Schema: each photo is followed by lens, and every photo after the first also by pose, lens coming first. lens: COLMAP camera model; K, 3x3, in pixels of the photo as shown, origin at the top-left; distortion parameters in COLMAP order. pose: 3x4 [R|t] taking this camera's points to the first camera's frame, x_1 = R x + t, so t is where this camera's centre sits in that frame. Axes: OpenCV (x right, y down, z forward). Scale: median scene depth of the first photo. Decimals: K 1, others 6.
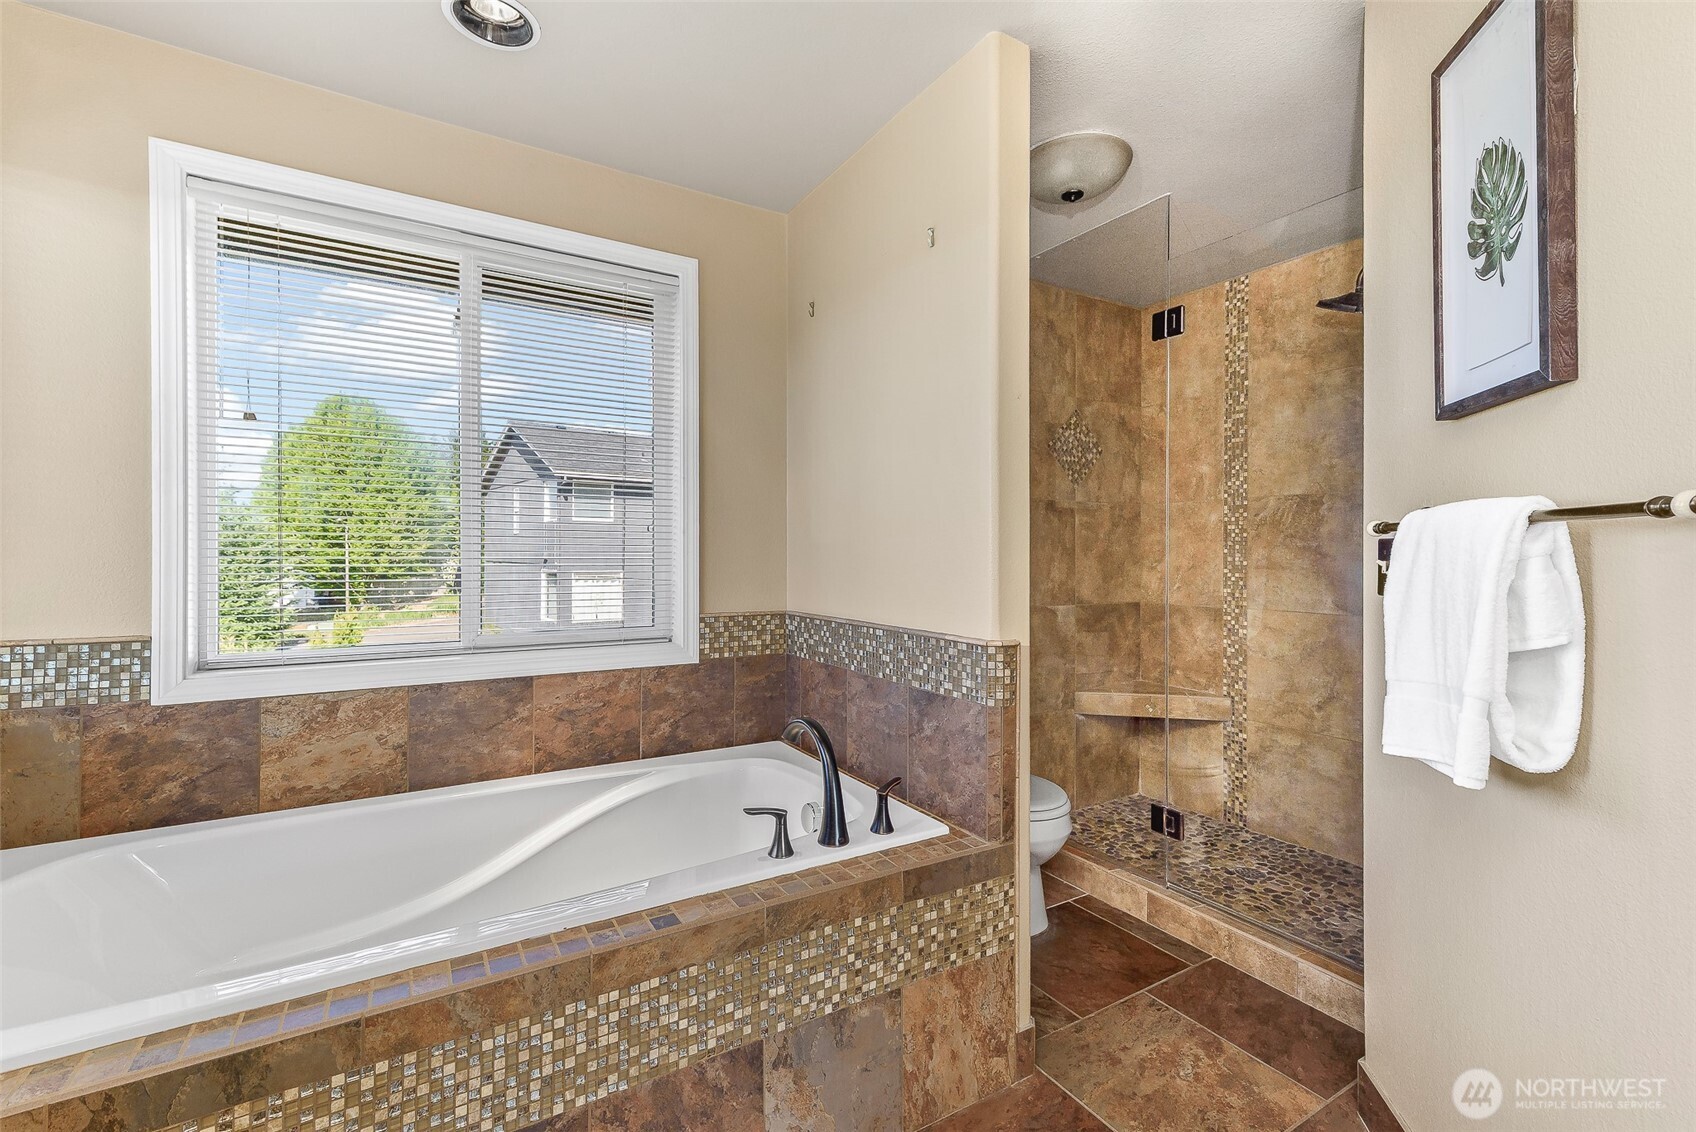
lens RADIAL K [[738.2, 0, 856.0], [0, 738.2, 555.9], [0, 0, 1]] dist [0.007936, 0.000309]
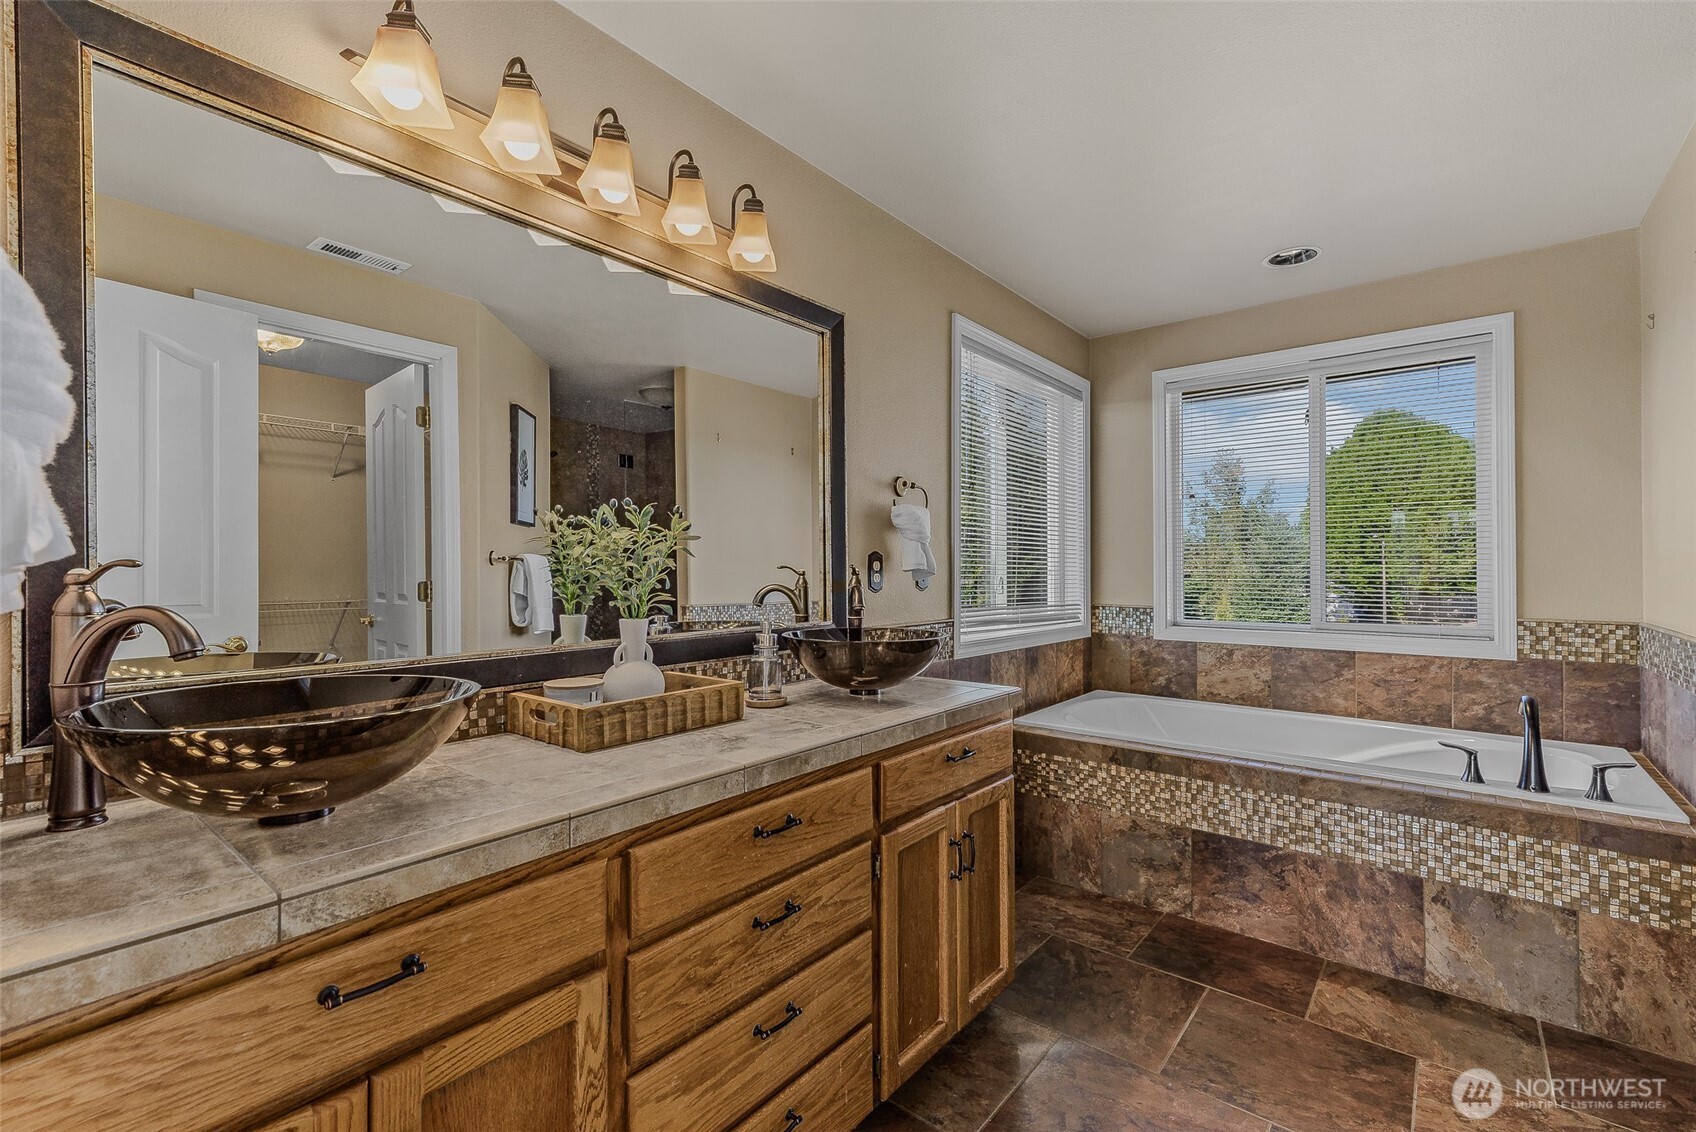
lens RADIAL K [[738.2, 0, 856.0], [0, 738.2, 555.9], [0, 0, 1]] dist [0.007936, 0.000309]
pose [[0.335192, -0.021647, -0.941901, 0.660663], [-0.001826, 0.999719, -0.023626, 0.013597], [0.942148, 0.009639, 0.335059, -0.443758]]
